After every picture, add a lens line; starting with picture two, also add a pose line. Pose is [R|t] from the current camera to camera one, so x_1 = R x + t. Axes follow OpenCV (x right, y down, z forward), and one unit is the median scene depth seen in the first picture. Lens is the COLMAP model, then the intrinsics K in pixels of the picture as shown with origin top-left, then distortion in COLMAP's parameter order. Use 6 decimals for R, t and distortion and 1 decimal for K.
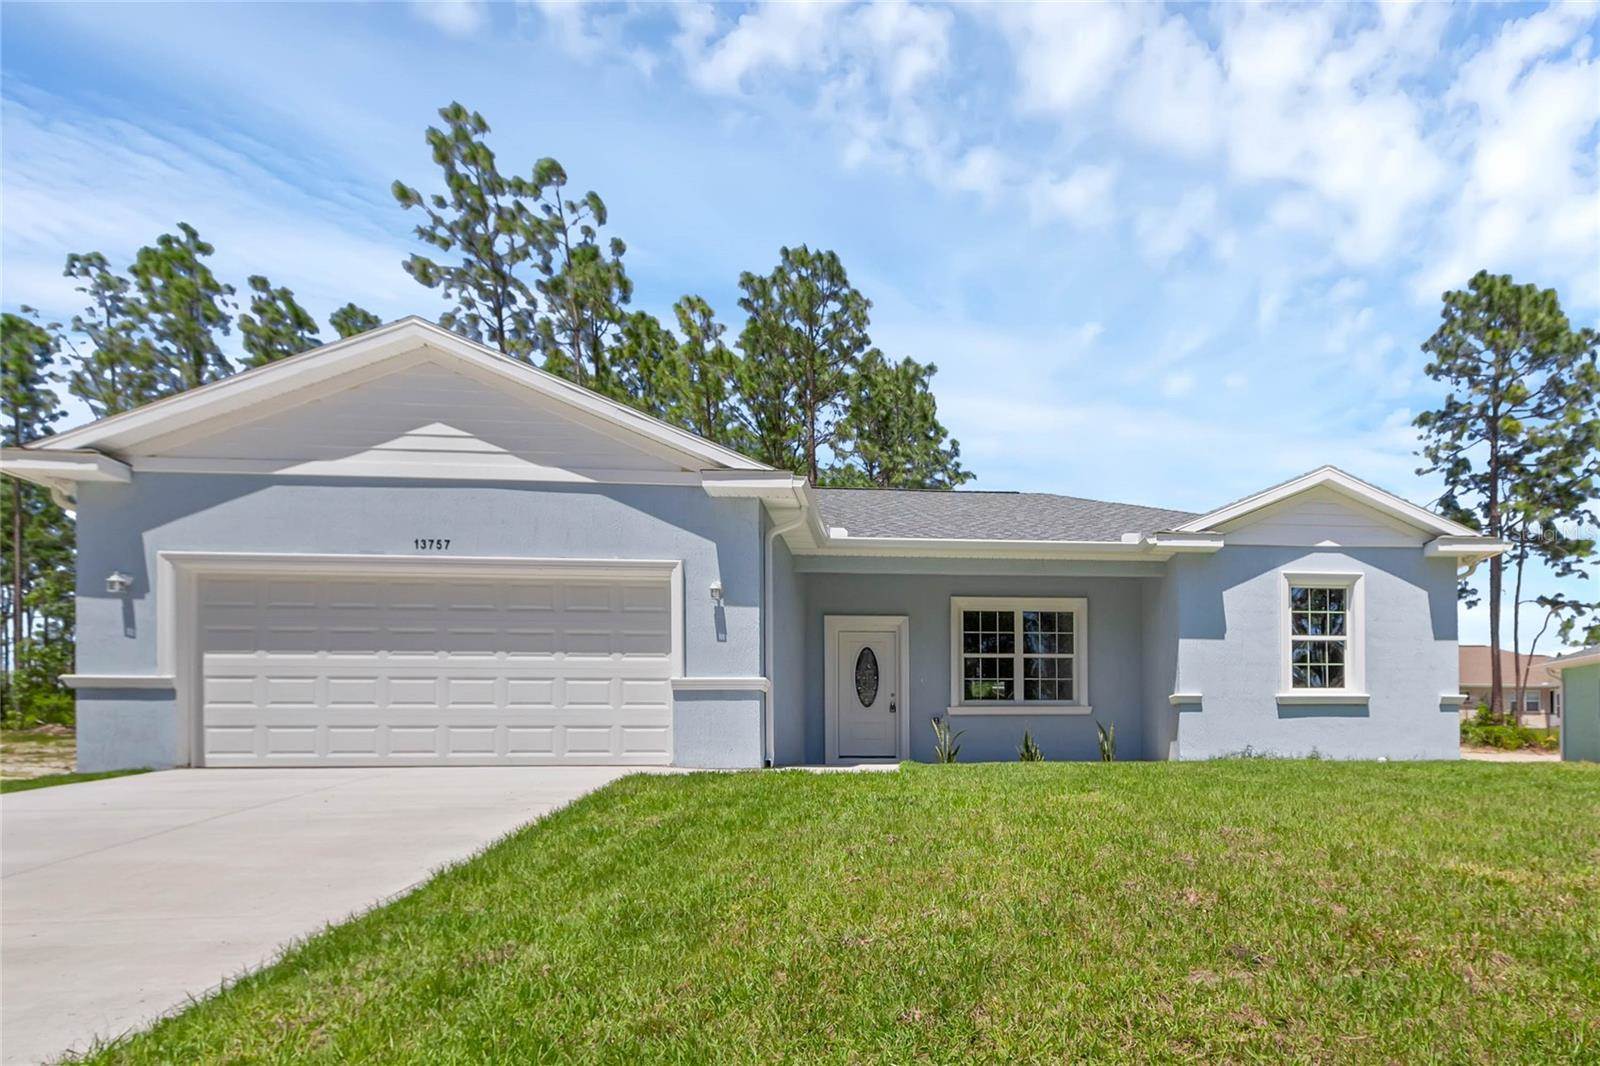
lens RADIAL K [[743.7, 0, 802.2], [0, 743.7, 598.9], [0, 0, 1]] dist [-0.016891, 0.019293]
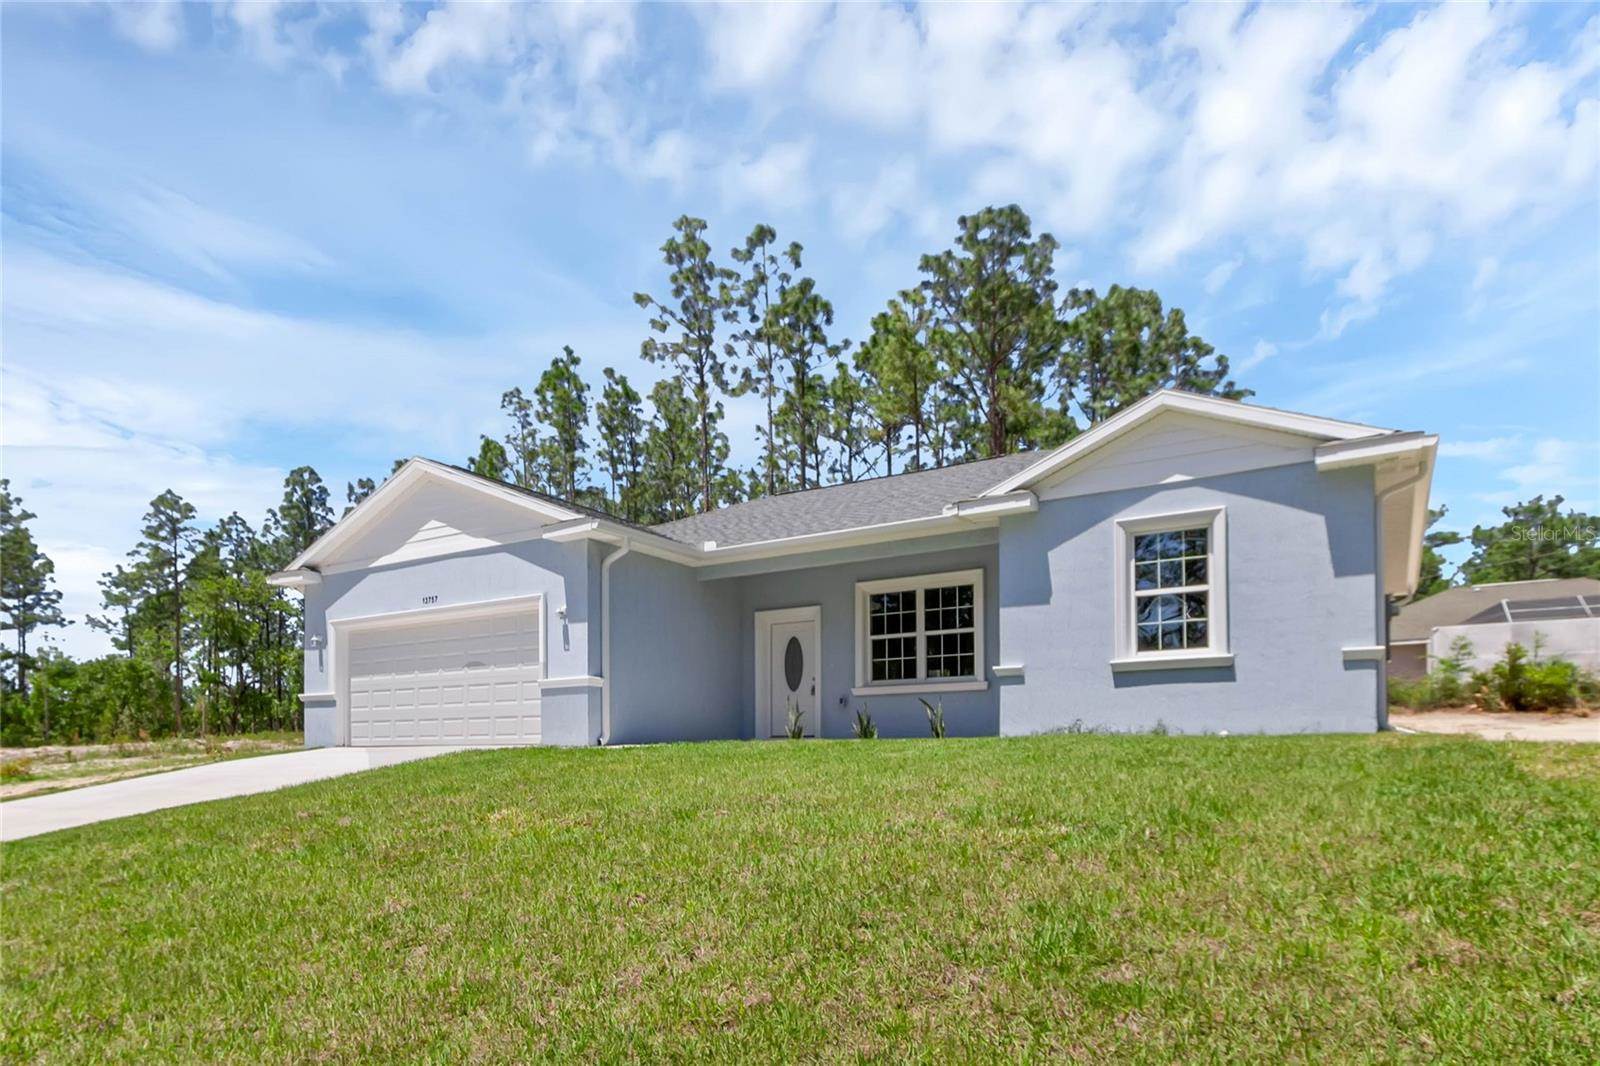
lens RADIAL K [[761.0, 0, 775.4], [0, 761.0, 550.2], [0, 0, 1]] dist [-0.004170, -0.000358]
pose [[0.848892, -0.135148, -0.510996, 0.762883], [0.118304, 0.990814, -0.065517, 0.009905], [0.515156, -0.004836, 0.857083, 0.016512]]
